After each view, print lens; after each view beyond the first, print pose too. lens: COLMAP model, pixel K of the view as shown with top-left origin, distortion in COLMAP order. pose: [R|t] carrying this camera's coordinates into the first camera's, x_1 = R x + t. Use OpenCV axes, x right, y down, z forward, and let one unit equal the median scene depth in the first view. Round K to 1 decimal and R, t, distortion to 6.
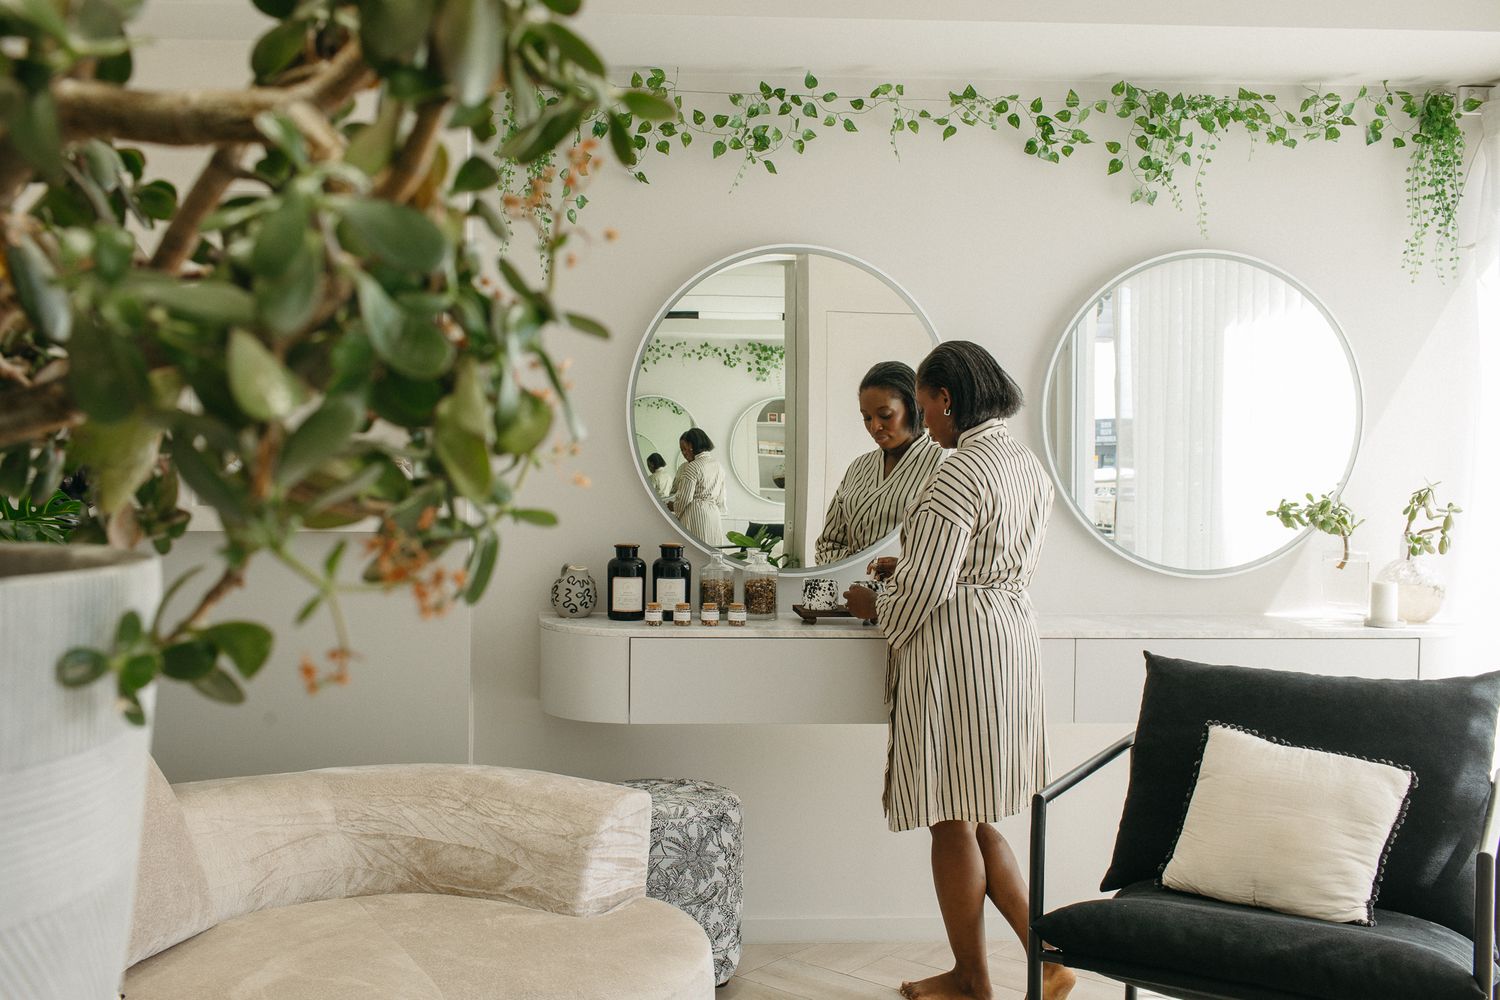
lens RADIAL K [[1476.0, 0, 659.9], [0, 1476.0, 490.7], [0, 0, 1]] dist [0.011099, 0.007978]
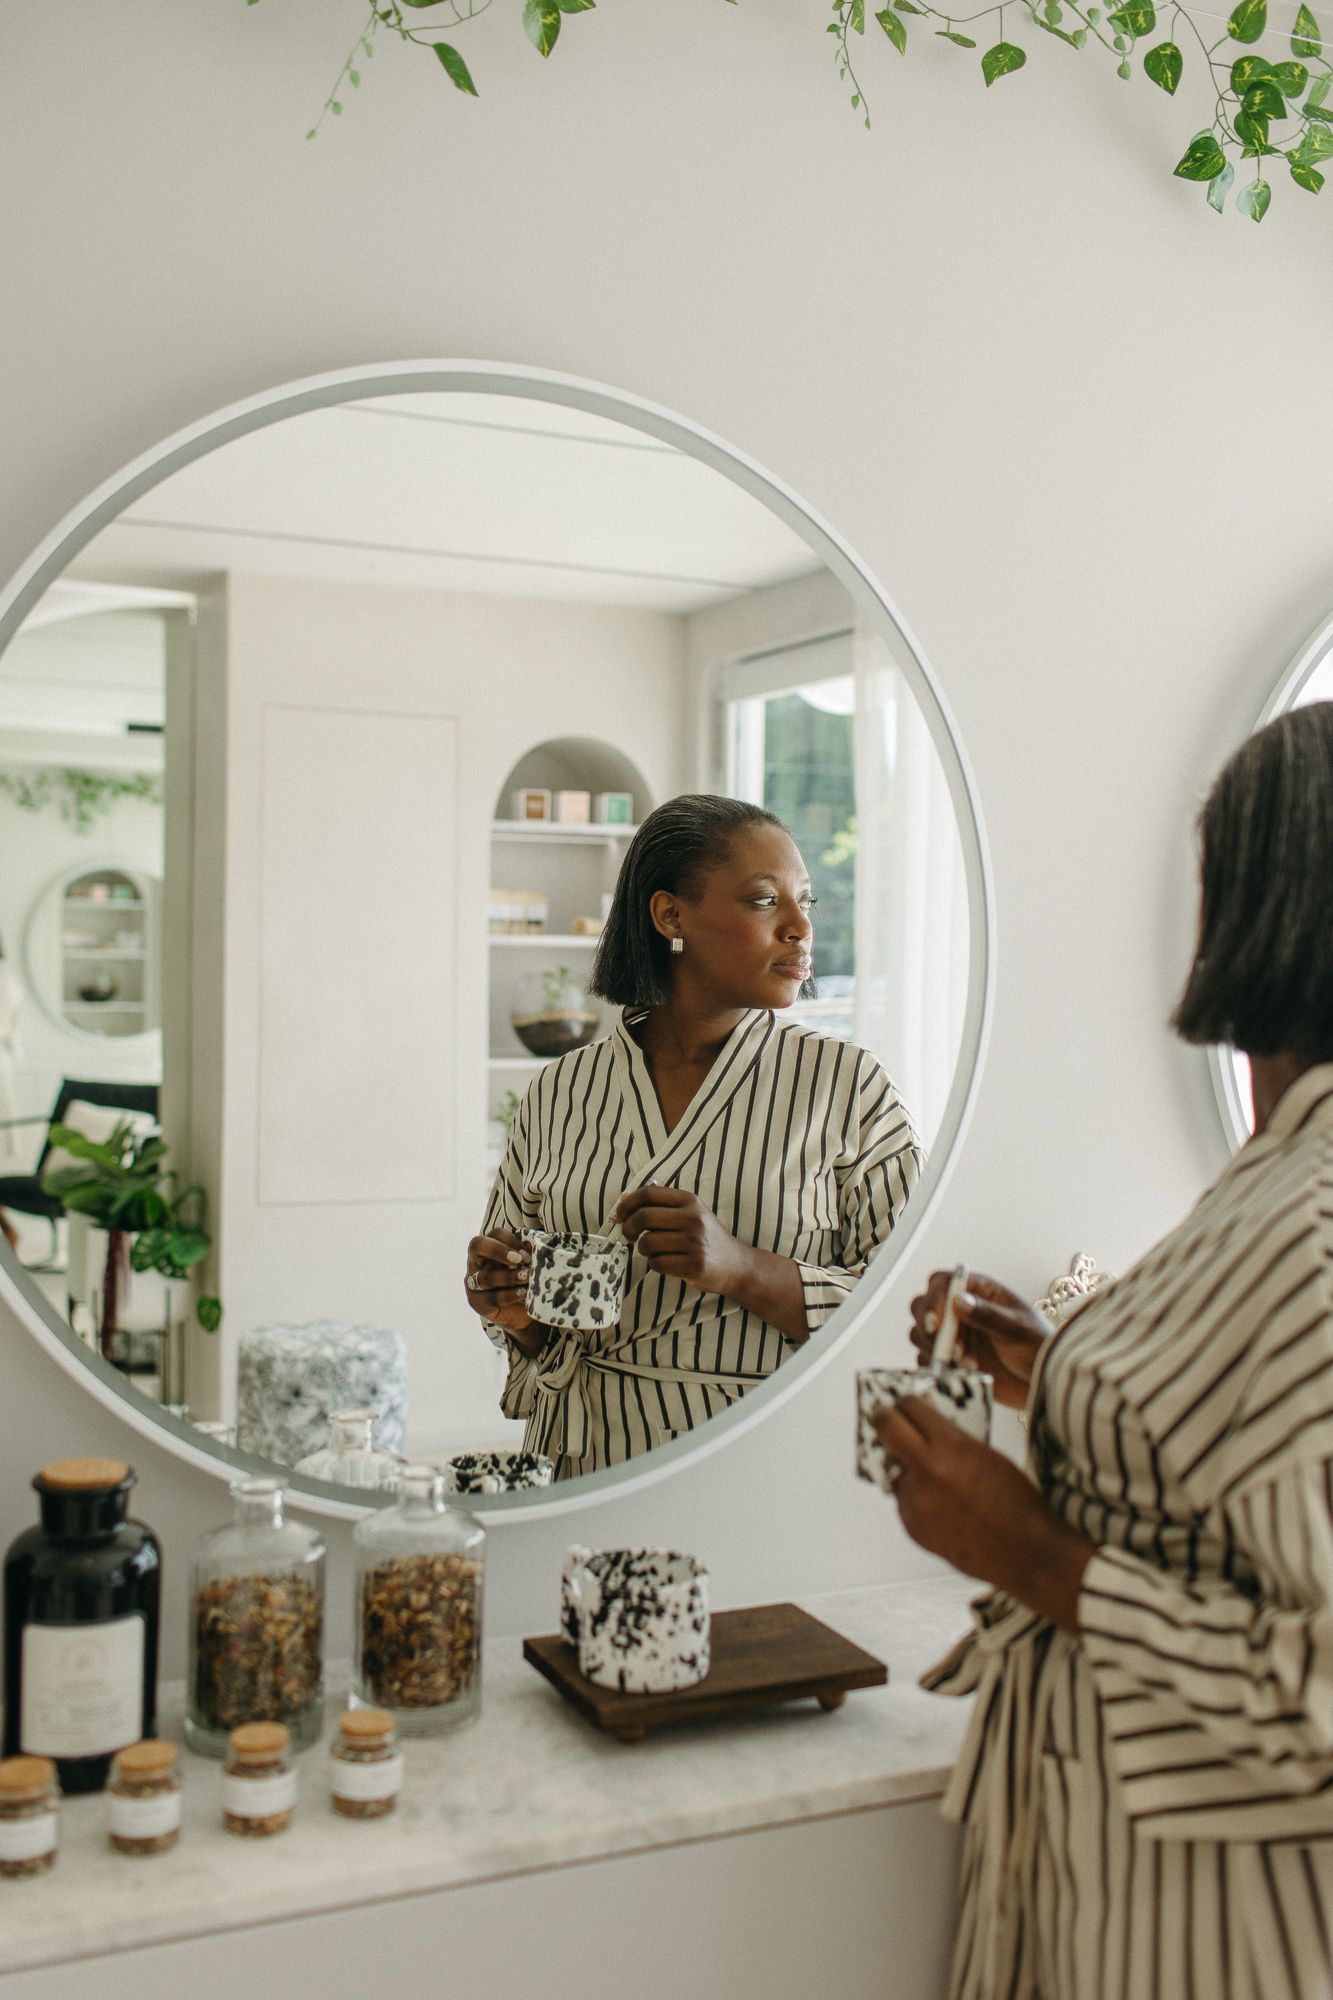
lens RADIAL K [[1968.1, 0, 654.9], [0, 1968.1, 966.3], [0, 0, 1]] dist [0.011099, 0.007978]
pose [[0.931656, 0.004638, 0.363313, -0.024275], [-0.000833, 0.999943, -0.010631, -0.047341], [-0.363341, 0.009602, 0.931607, 0.649505]]
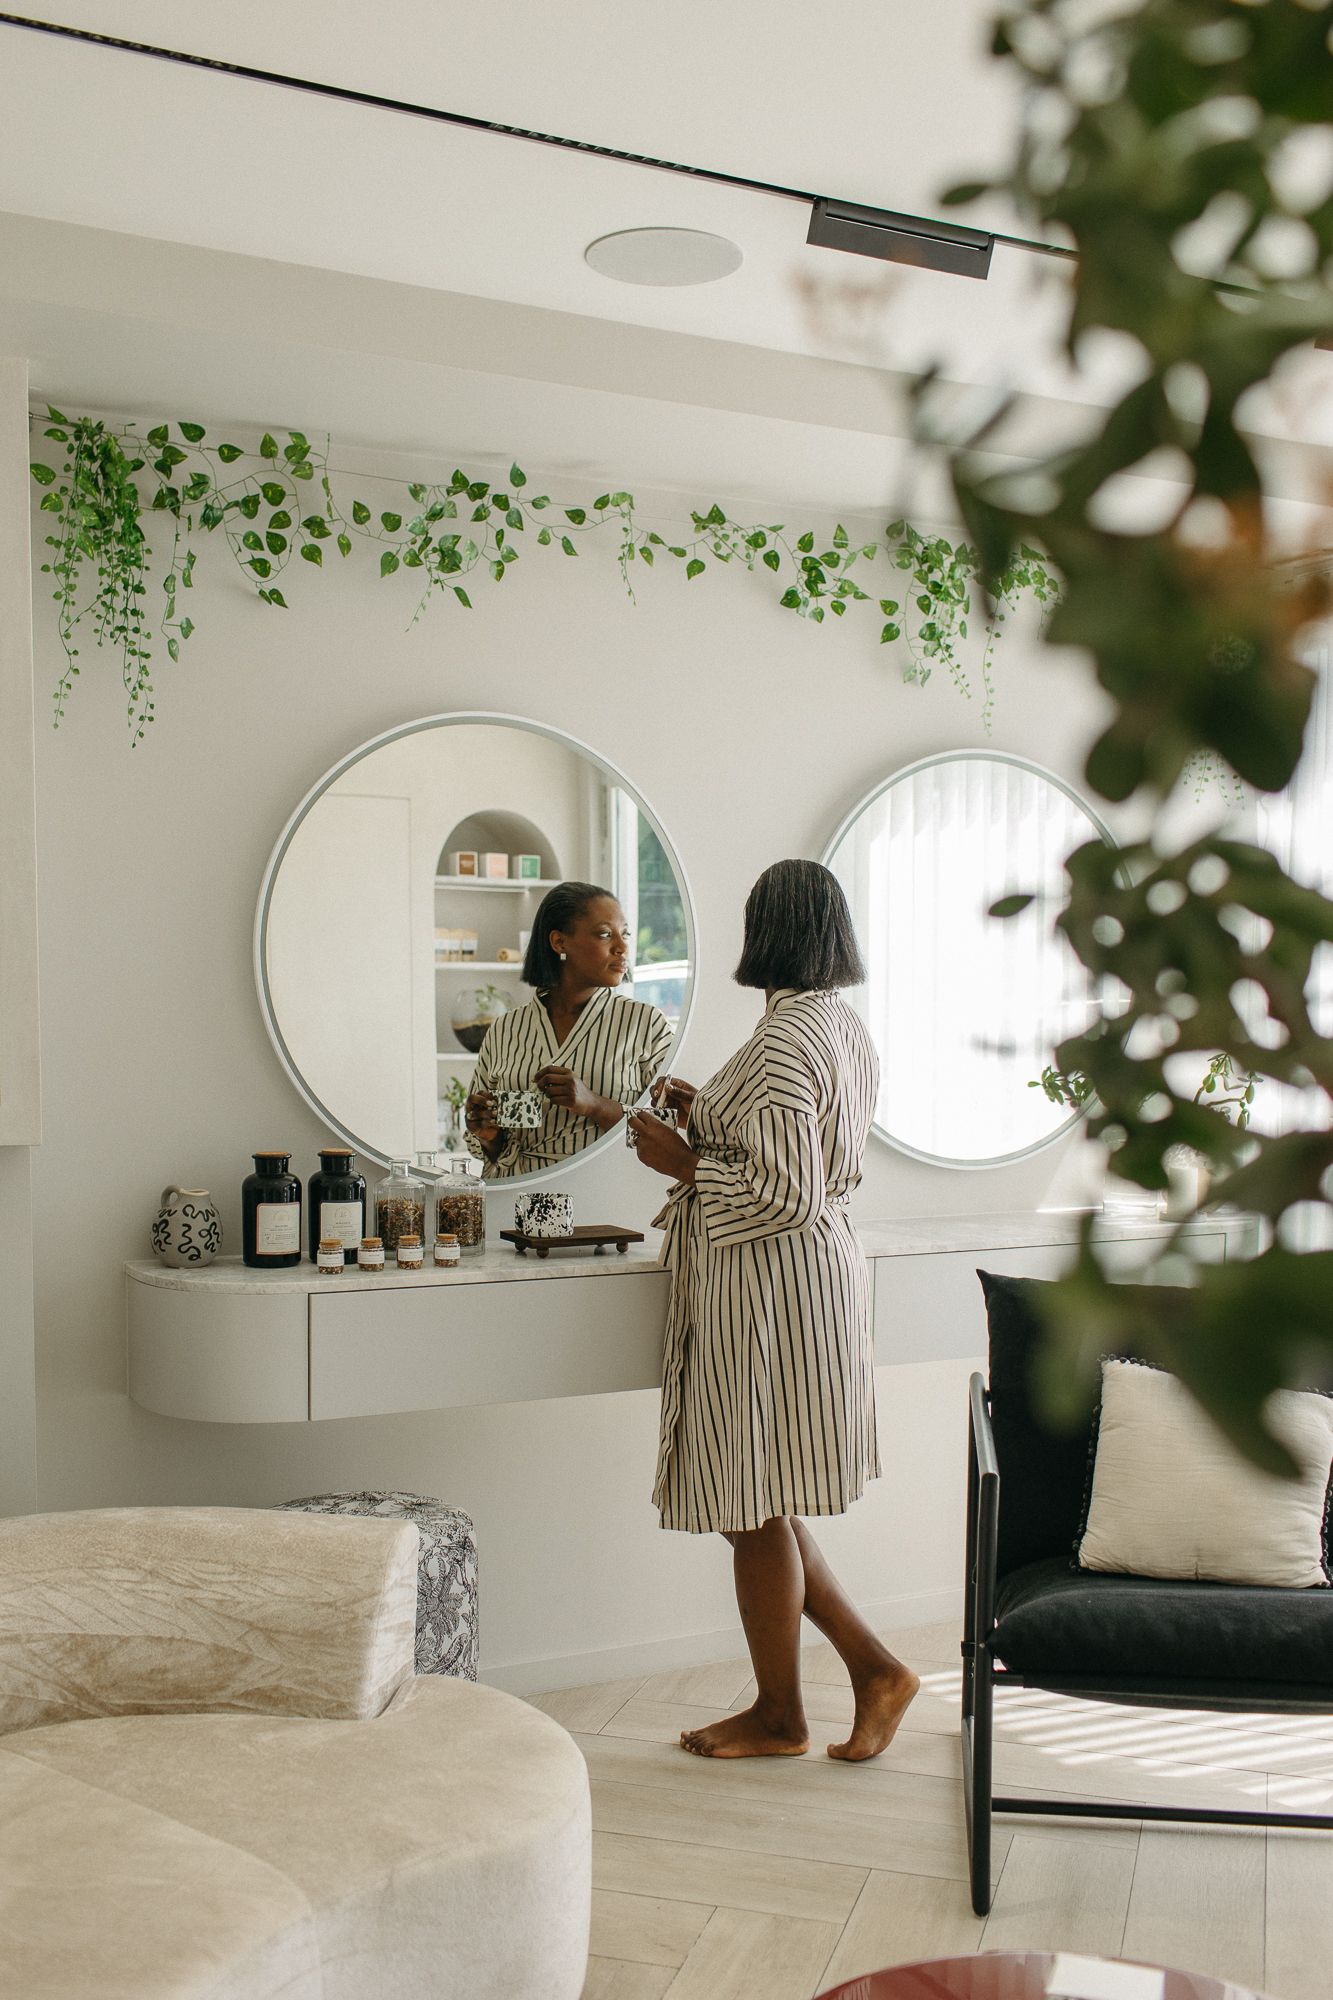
lens RADIAL K [[2022.1, 0, 694.3], [0, 2022.1, 1145.1], [0, 0, 1]] dist [0.012456, 0.005823]
pose [[0.907154, -0.033025, 0.419500, -0.233055], [0.008876, 0.998195, 0.059389, -0.020206], [-0.420704, -0.050152, 0.905811, 0.090728]]
